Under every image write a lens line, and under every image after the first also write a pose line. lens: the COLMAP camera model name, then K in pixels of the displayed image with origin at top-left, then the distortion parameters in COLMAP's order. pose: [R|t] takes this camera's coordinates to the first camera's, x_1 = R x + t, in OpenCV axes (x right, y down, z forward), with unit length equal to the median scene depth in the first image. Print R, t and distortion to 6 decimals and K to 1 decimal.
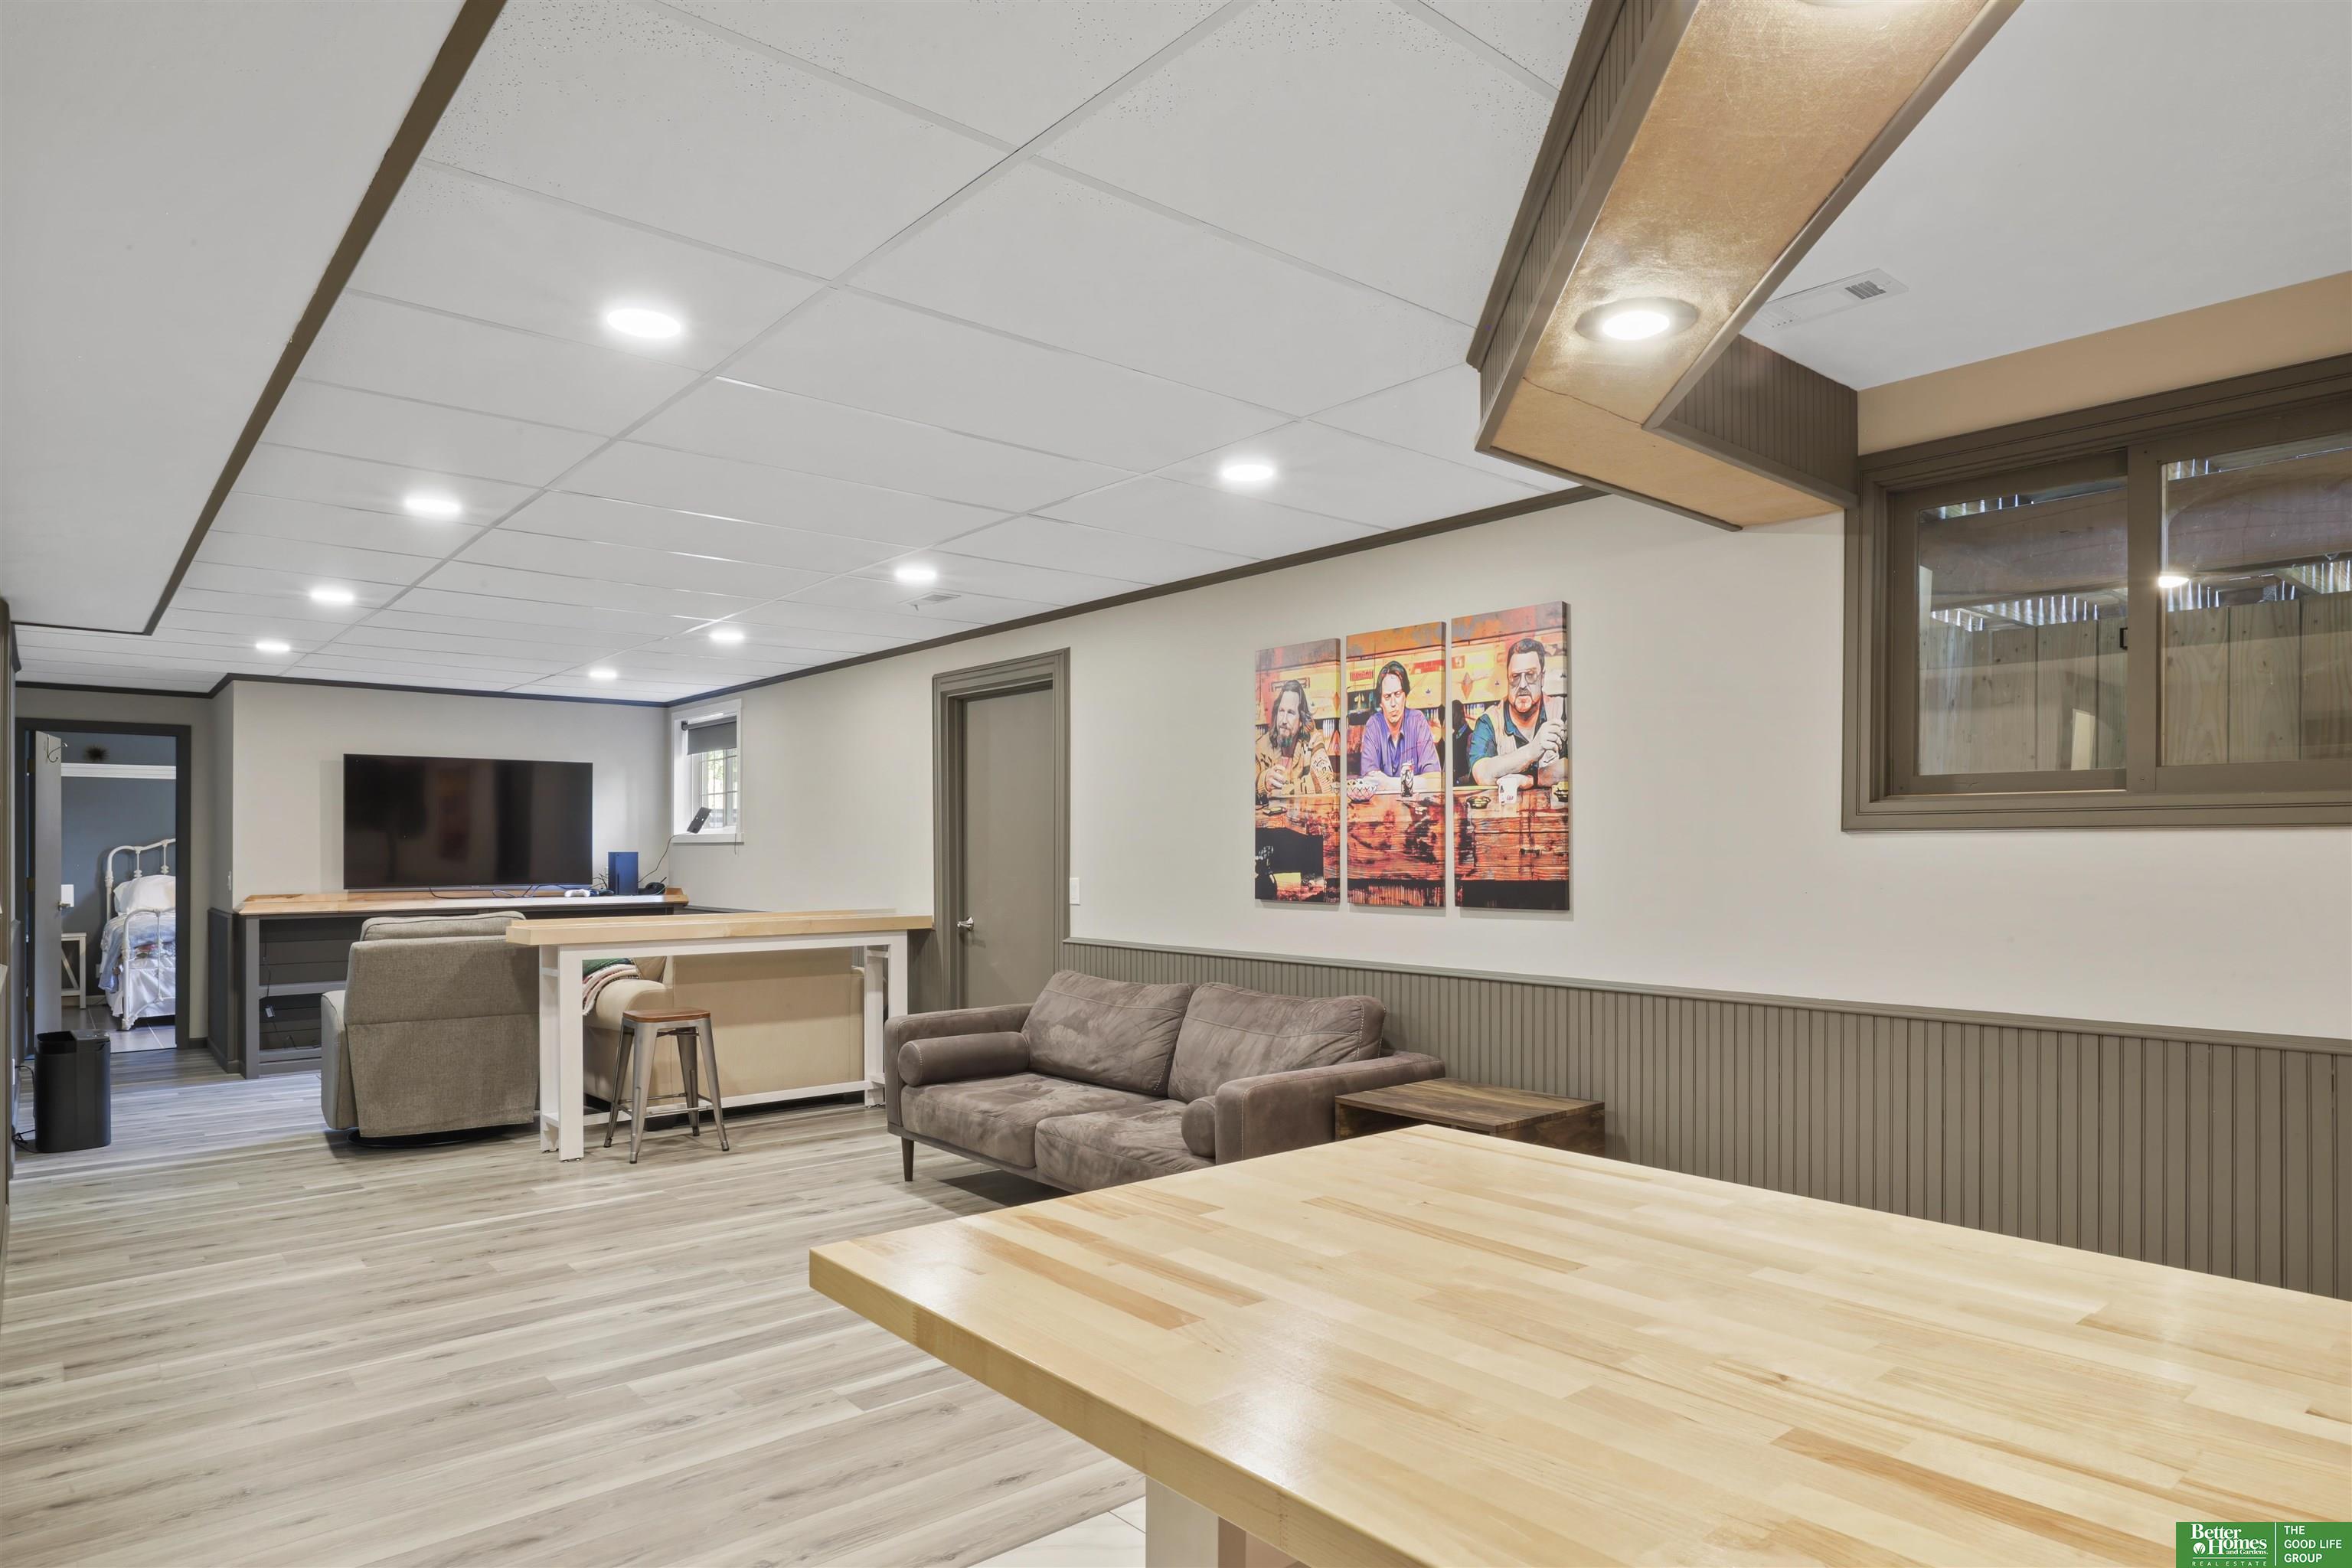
lens RADIAL K [[1348.9, 0, 1225.0], [0, 1348.9, 839.1], [0, 0, 1]] dist [-0.004489, -0.000547]
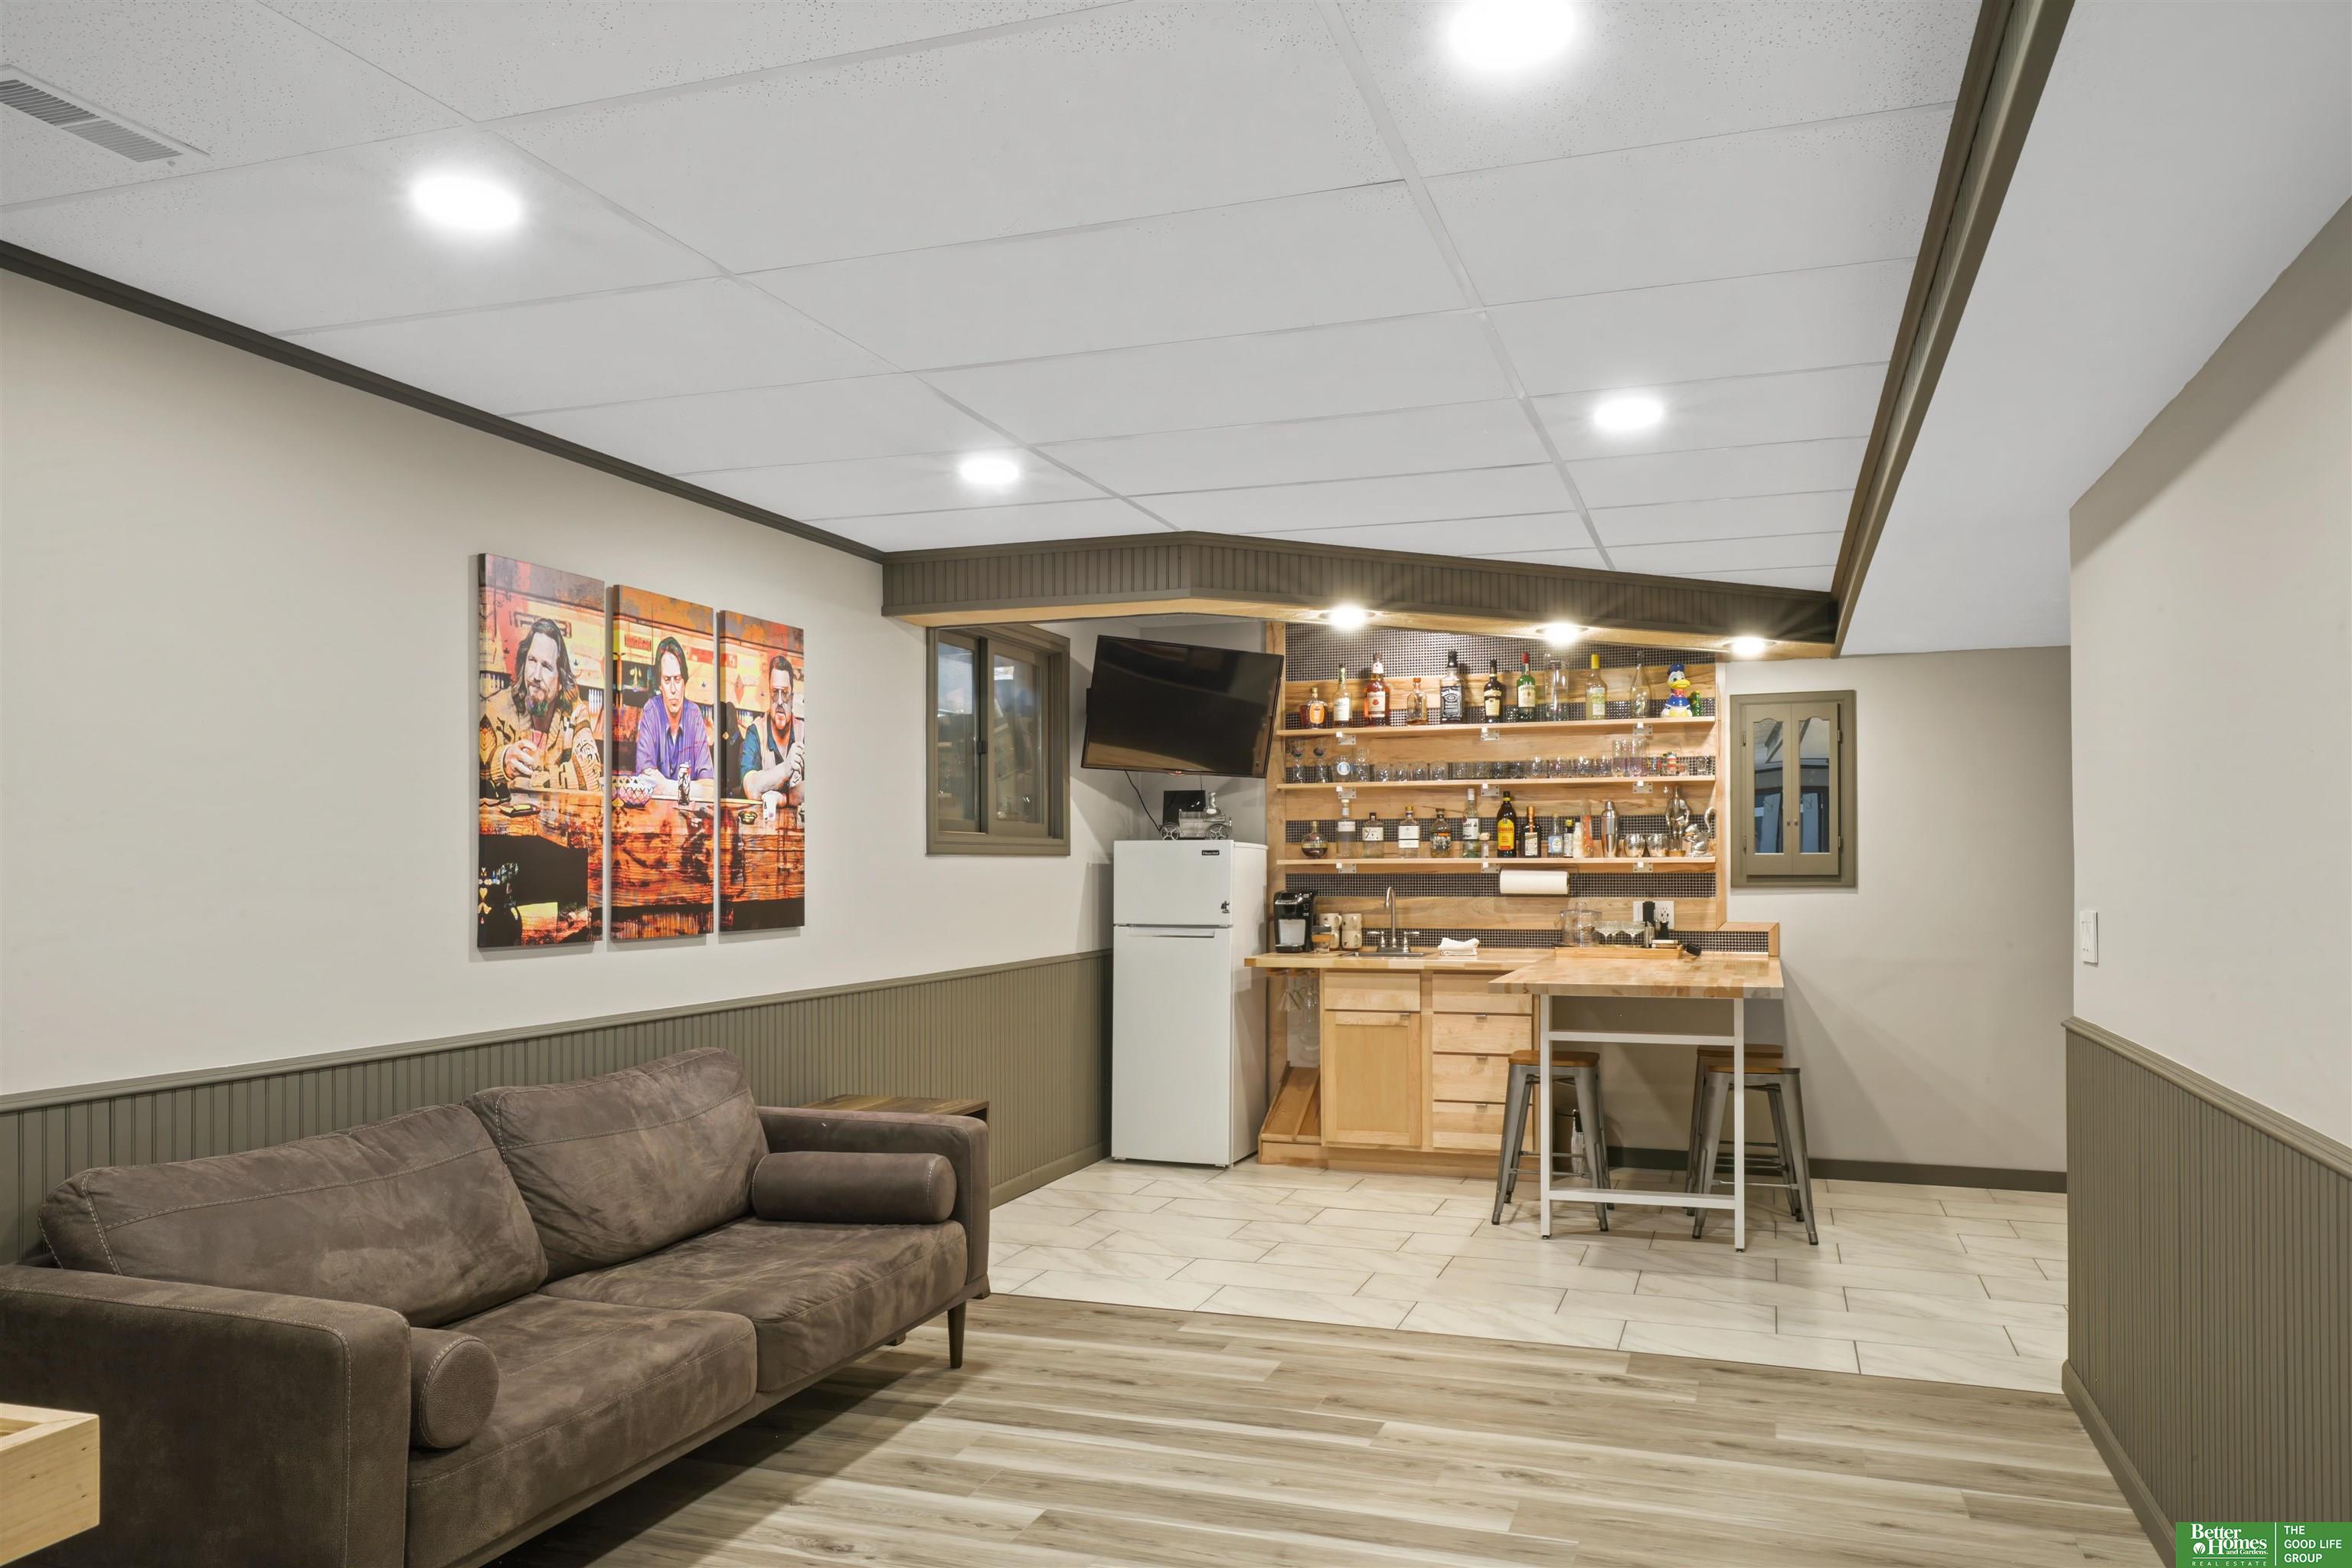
lens RADIAL K [[1599.0, 0, 1174.7], [0, 1599.0, 860.4], [0, 0, 1]] dist [0.000351, -0.000214]
pose [[-0.468095, 0.007822, 0.883643, -0.875347], [-0.000278, 0.999959, -0.008999, 0.011596], [-0.883678, -0.004458, -0.468074, 1.188395]]
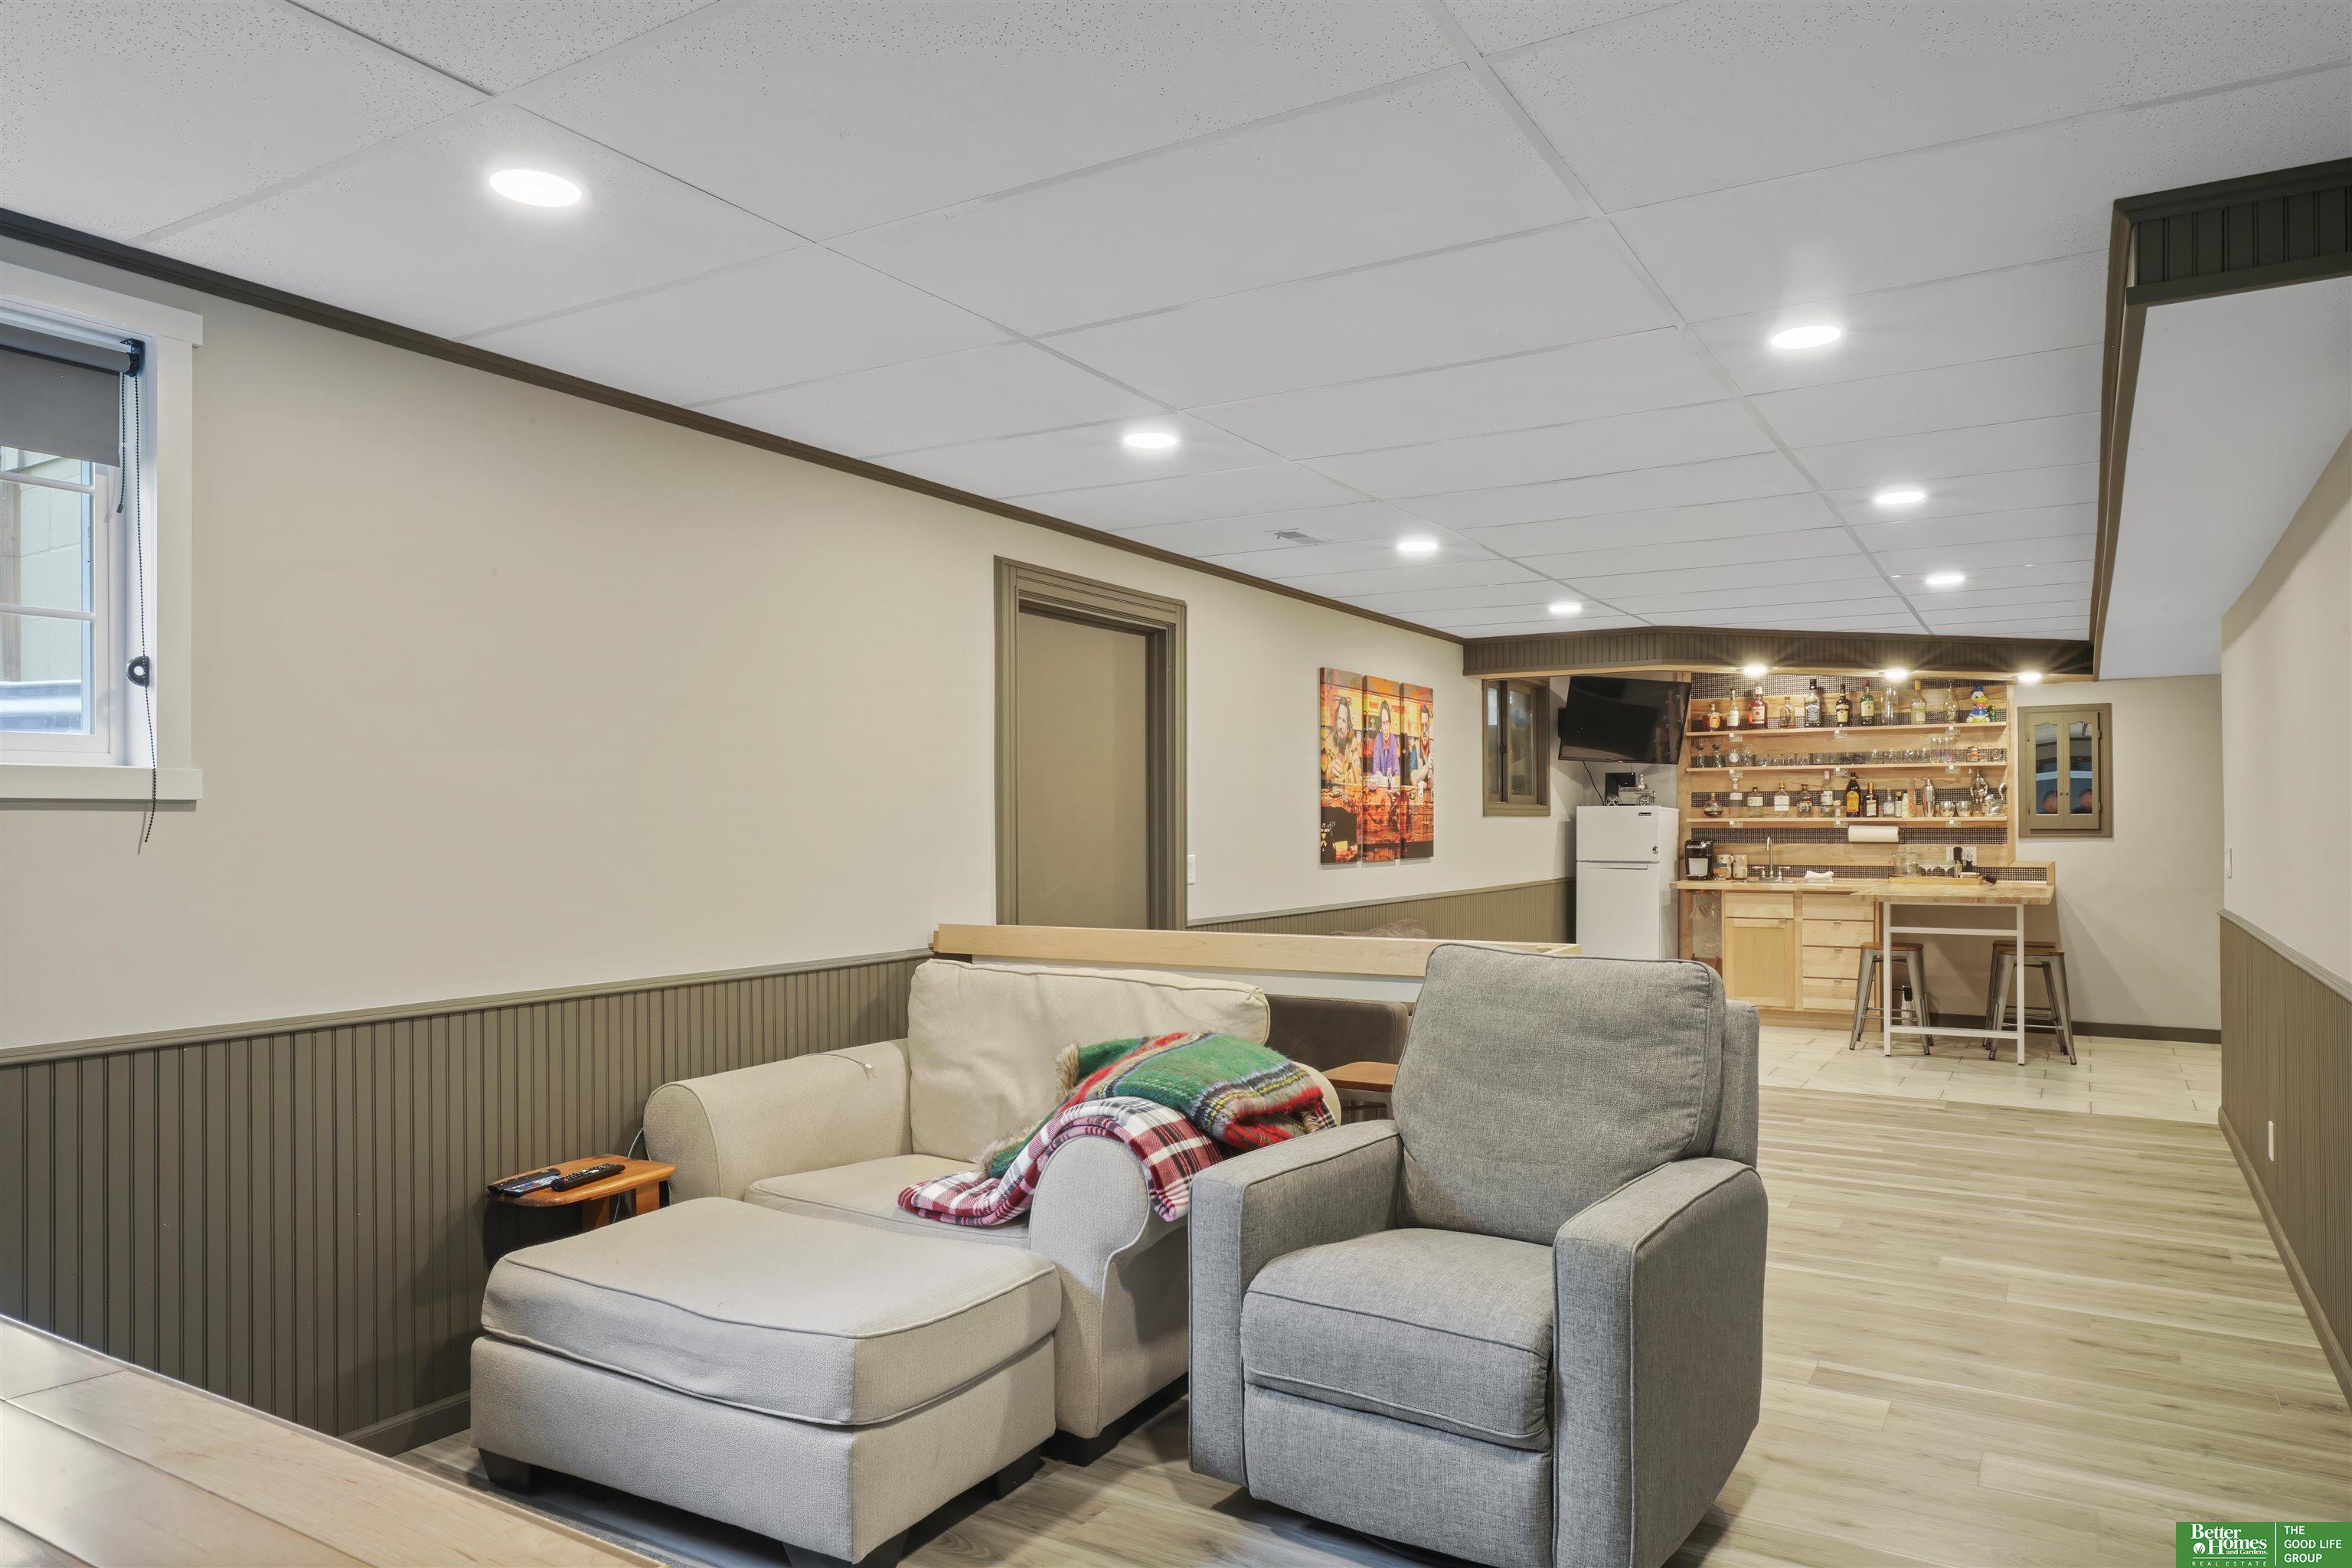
lens RADIAL K [[1389.3, 0, 1167.1], [0, 1389.3, 810.2], [0, 0, 1]] dist [-0.015718, -0.000696]
pose [[-0.253519, 0.013590, 0.967235, -1.338174], [-0.002006, 0.999892, -0.014574, 0.015838], [-0.967328, -0.005635, -0.253464, 1.643773]]
